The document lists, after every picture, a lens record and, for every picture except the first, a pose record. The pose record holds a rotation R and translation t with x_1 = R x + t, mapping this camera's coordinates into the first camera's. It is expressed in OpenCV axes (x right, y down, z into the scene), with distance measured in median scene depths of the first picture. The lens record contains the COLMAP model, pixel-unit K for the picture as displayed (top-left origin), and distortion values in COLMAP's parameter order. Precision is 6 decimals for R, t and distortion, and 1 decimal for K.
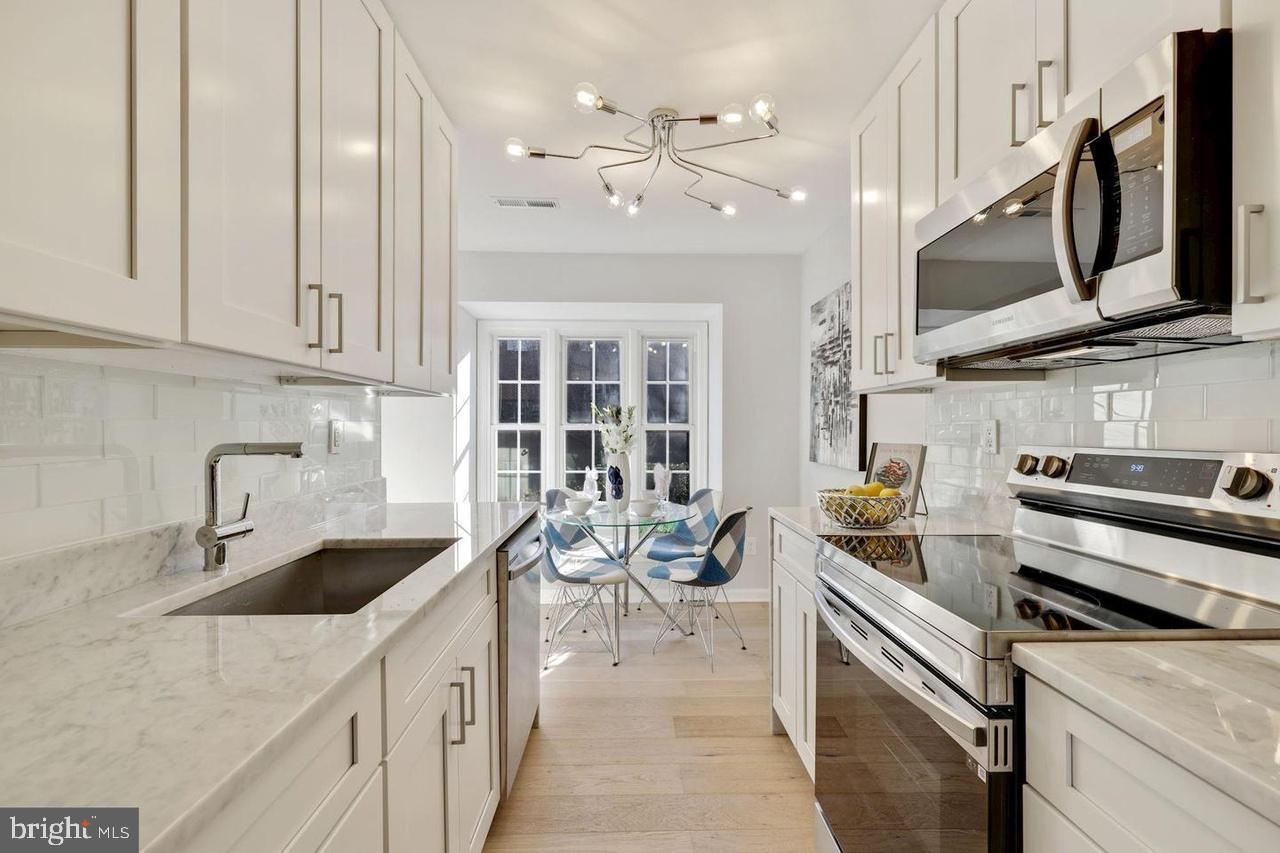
lens RADIAL K [[538.6, 0, 642.4], [0, 538.6, 429.0], [0, 0, 1]] dist [0.000068, -0.000121]
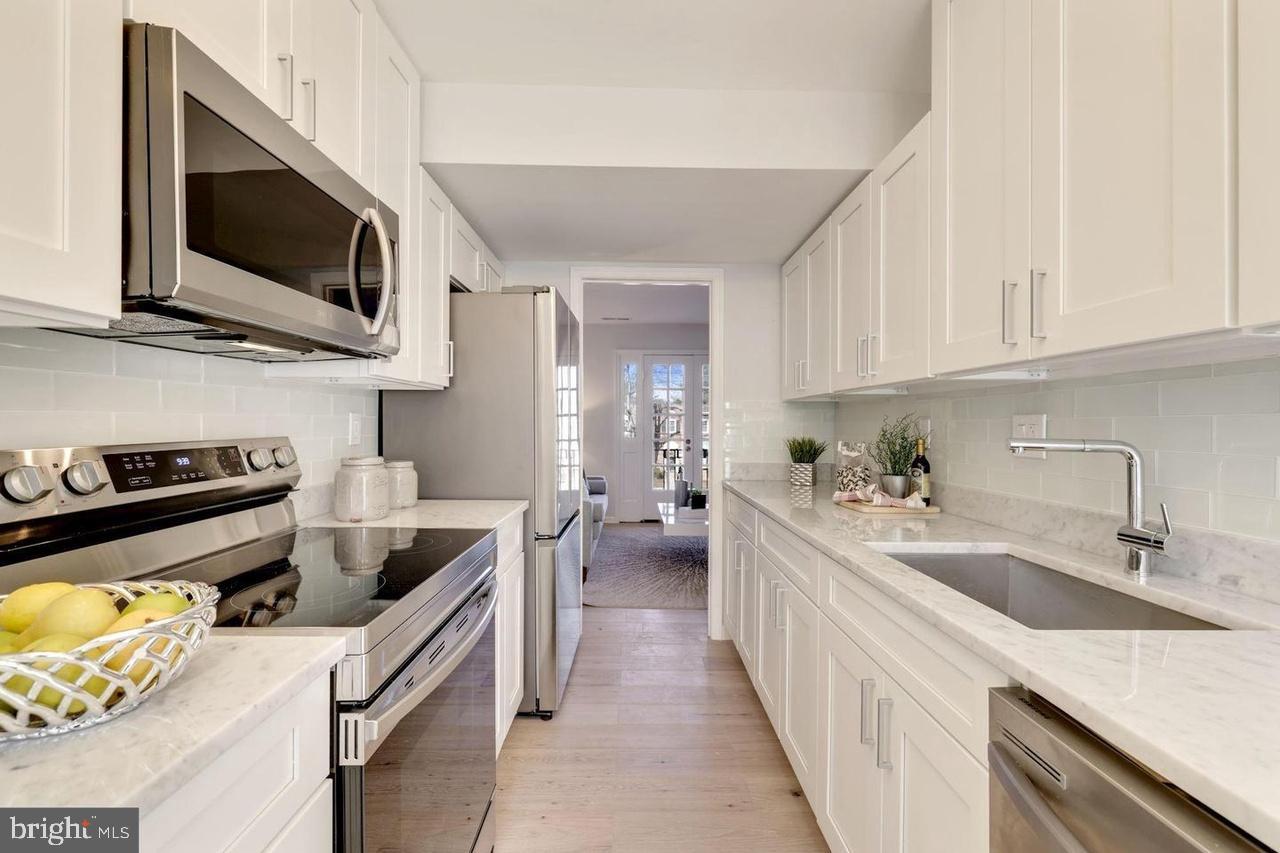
lens RADIAL K [[538.6, 0, 639.0], [0, 538.6, 427.7], [0, 0, 1]] dist [0.000068, -0.000121]
pose [[-0.999718, -0.000474, 0.023737, 0.022851], [-0.000473, 1.000000, 0.000064, 0.004640], [-0.023737, 0.000052, -0.999718, 1.035760]]
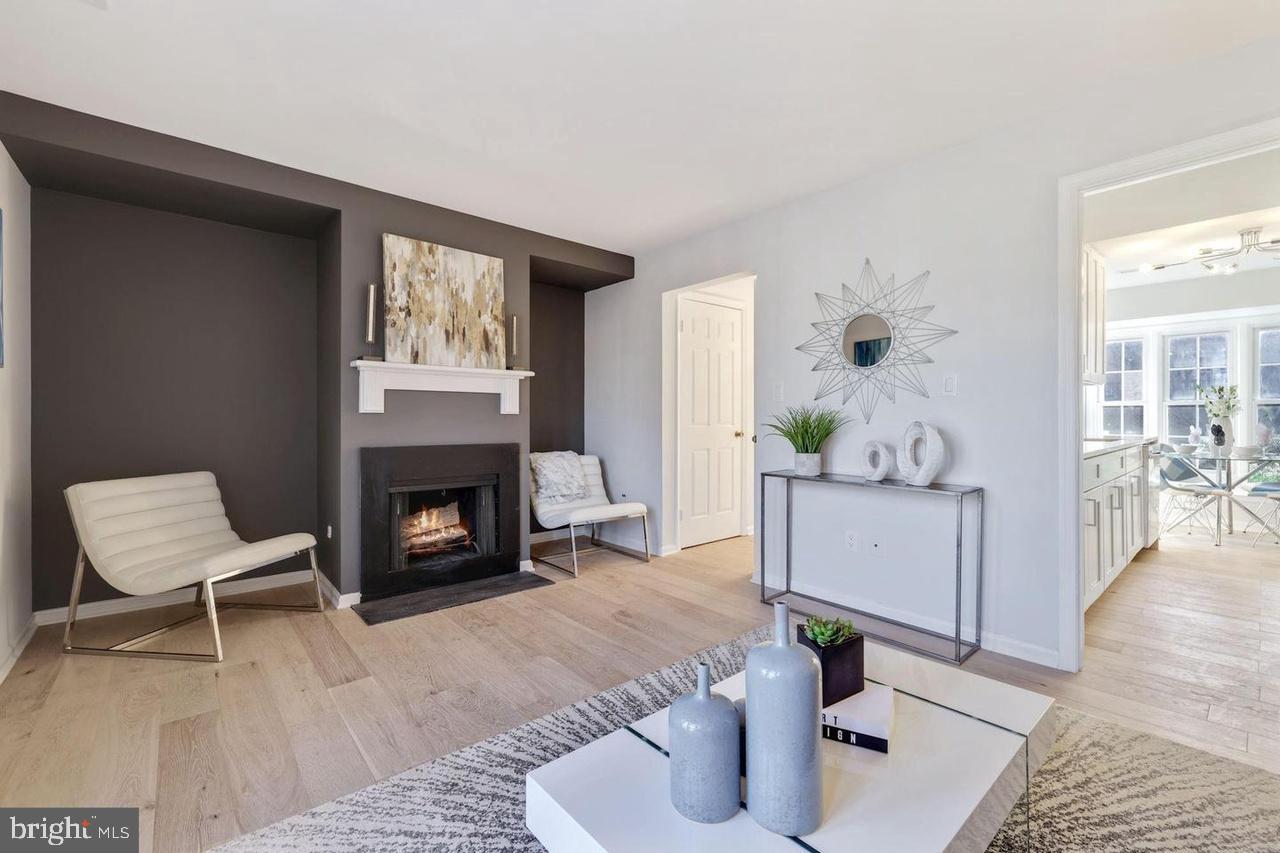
lens RADIAL K [[538.6, 0, 646.7], [0, 538.6, 419.3], [0, 0, 1]] dist [0.000068, -0.000121]
pose [[0.631139, 0.001441, -0.775668, 0.147265], [0.003738, 0.999981, 0.004899, 0.049822], [0.775661, -0.005991, 0.631122, -1.604134]]
